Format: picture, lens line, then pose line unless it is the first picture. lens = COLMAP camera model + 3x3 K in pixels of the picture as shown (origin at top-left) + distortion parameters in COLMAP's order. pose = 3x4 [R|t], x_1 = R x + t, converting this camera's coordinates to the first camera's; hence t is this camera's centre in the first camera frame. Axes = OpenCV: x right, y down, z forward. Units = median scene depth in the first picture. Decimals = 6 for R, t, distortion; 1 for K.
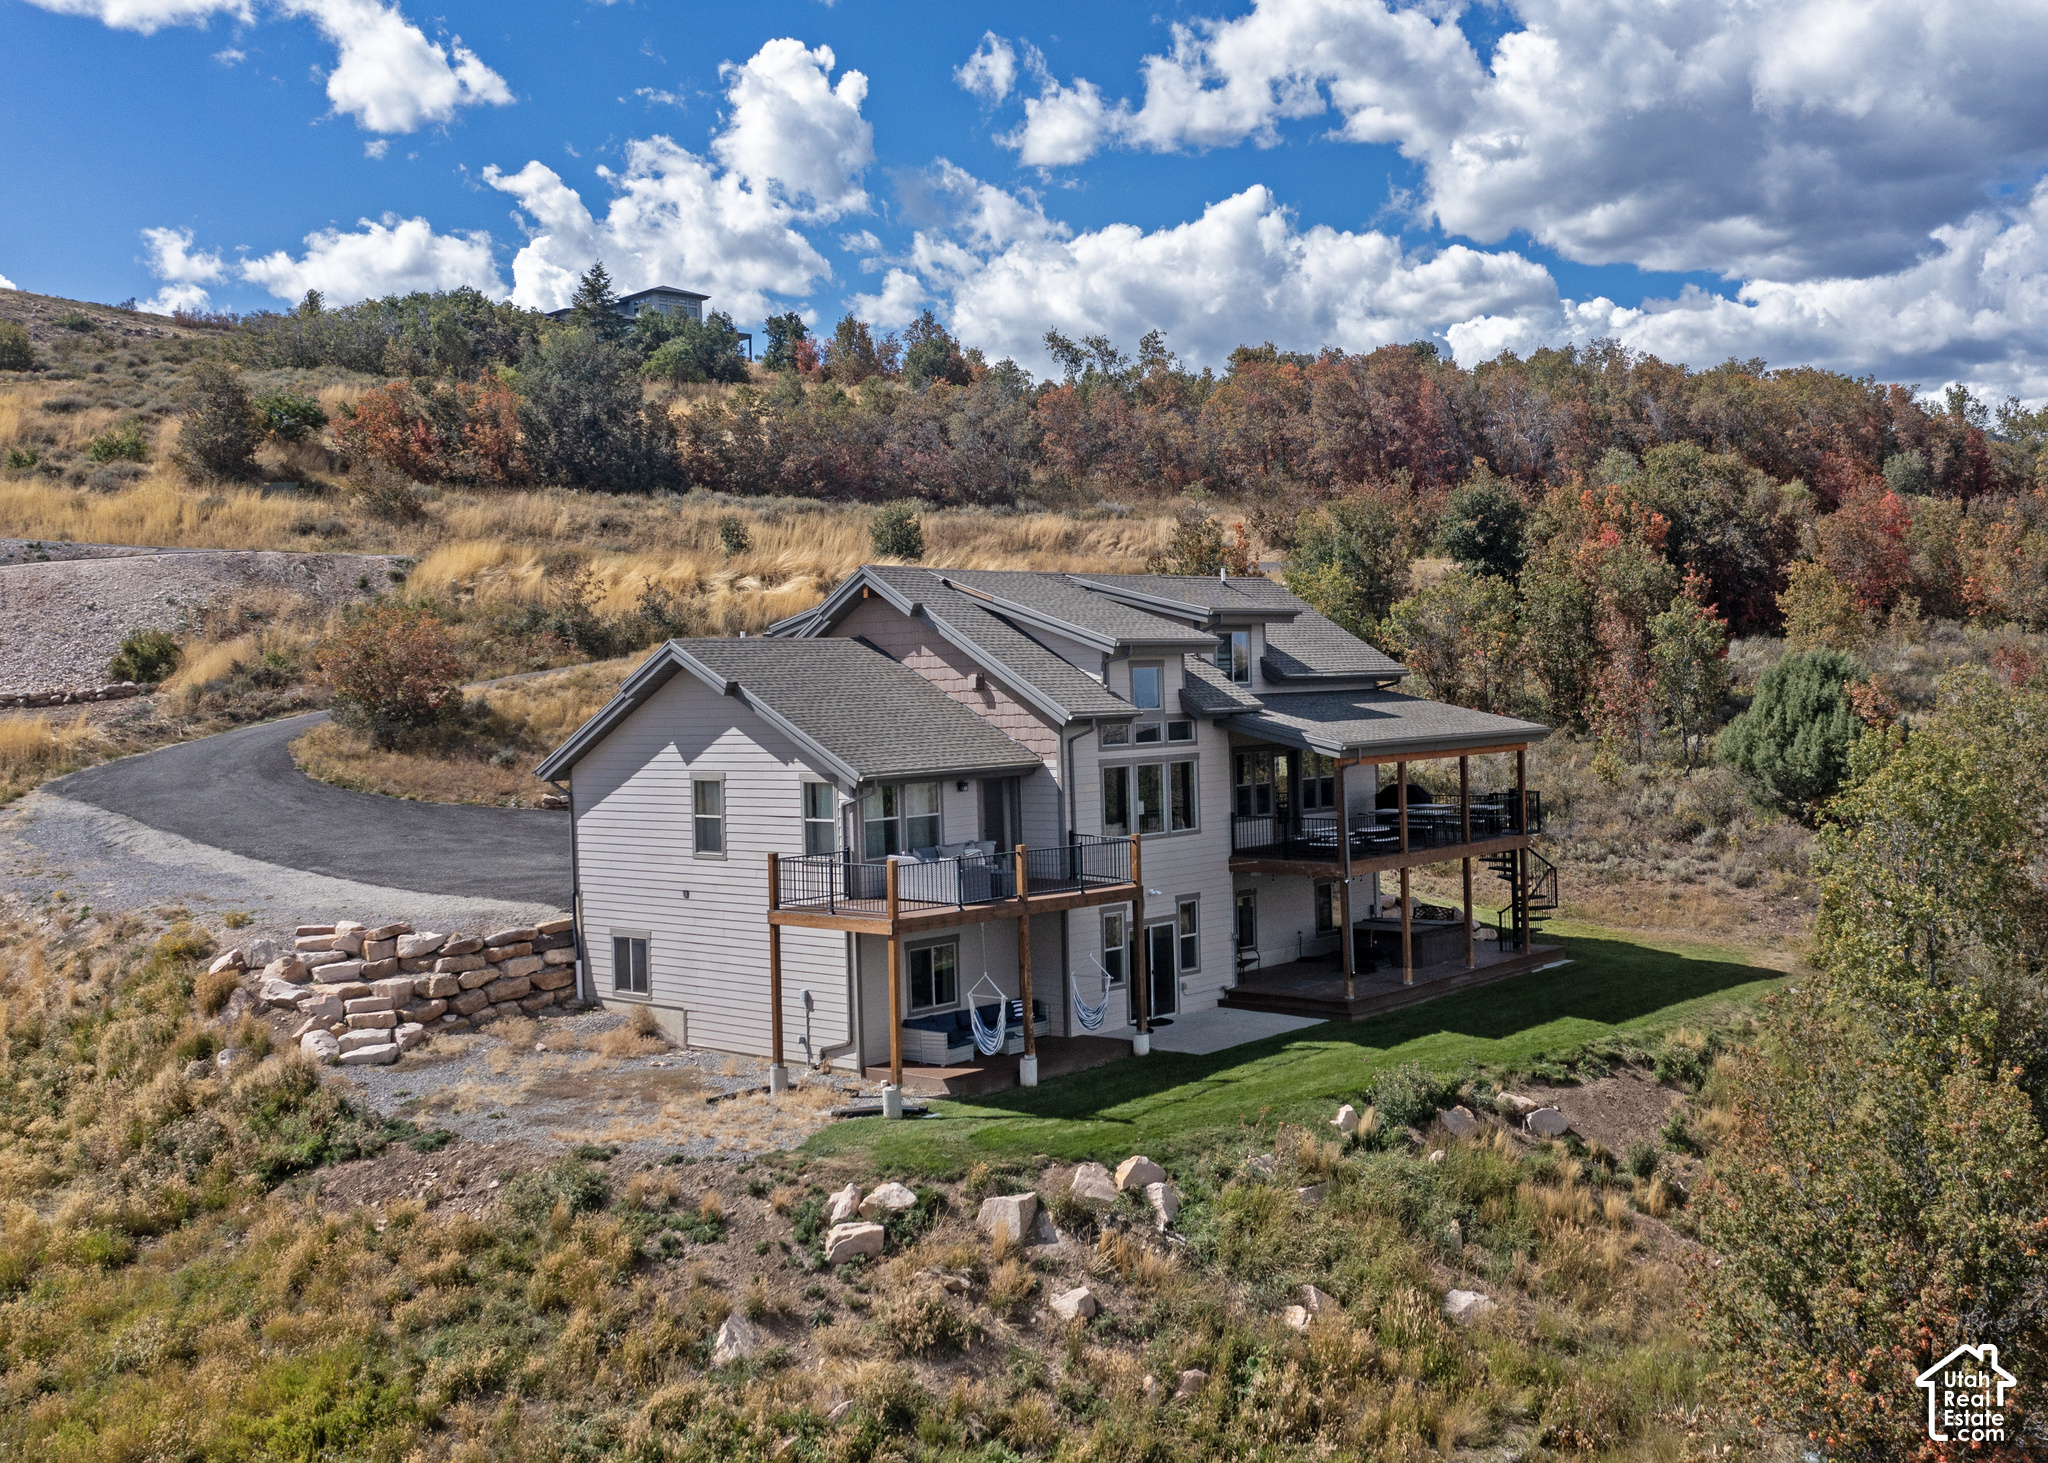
lens RADIAL K [[2054.1, 0, 1024.0], [0, 2054.1, 731.5], [0, 0, 1]] dist [-0.005563, 0.000466]
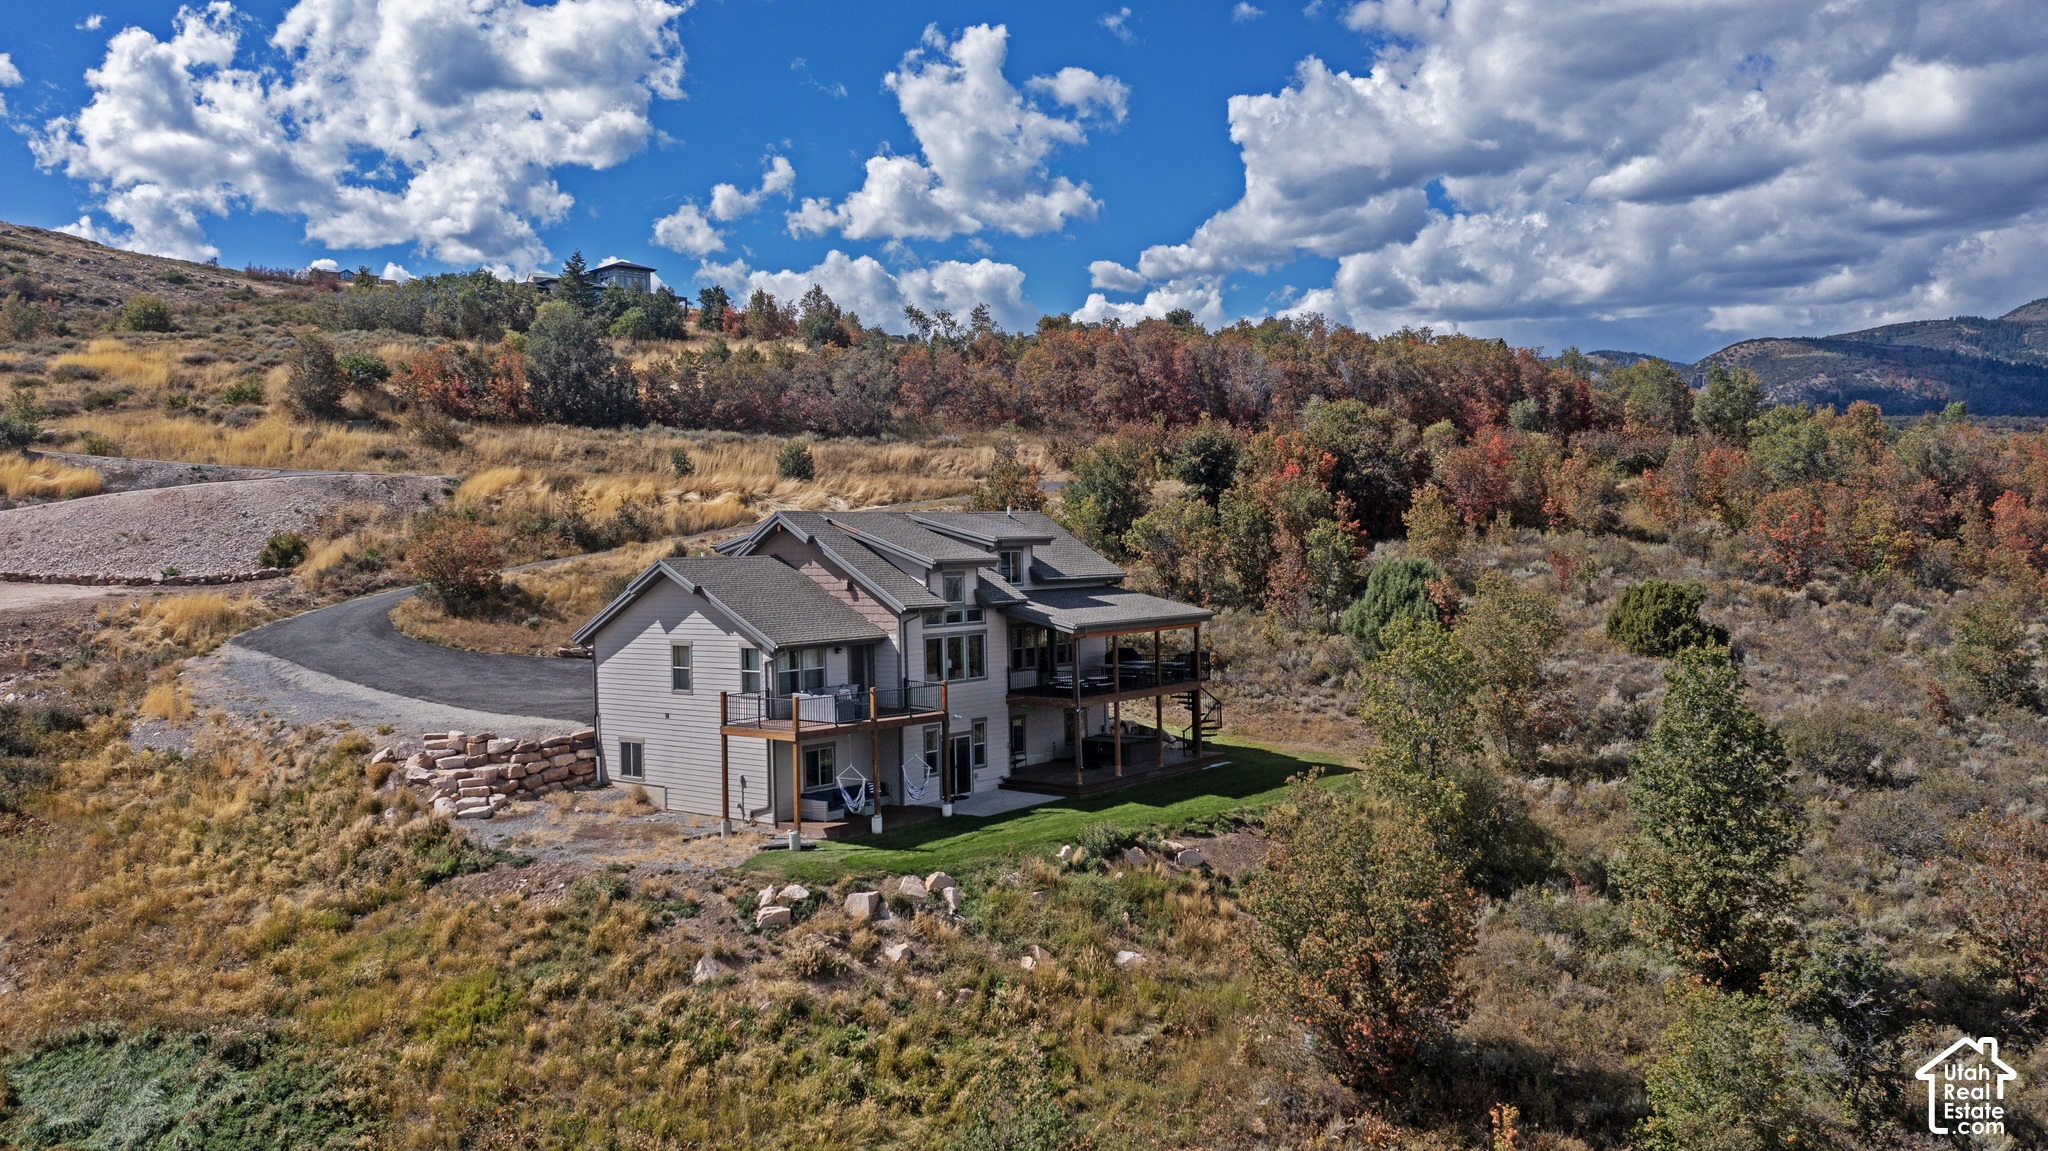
lens RADIAL K [[1563.5, 0, 873.8], [0, 1563.5, 565.3], [0, 0, 1]] dist [0.000823, 0.000649]
pose [[0.999933, 0.006249, -0.009709, 0.009112], [-0.006408, 0.999845, -0.016401, -0.019244], [0.009605, 0.016463, 0.999818, -0.222131]]
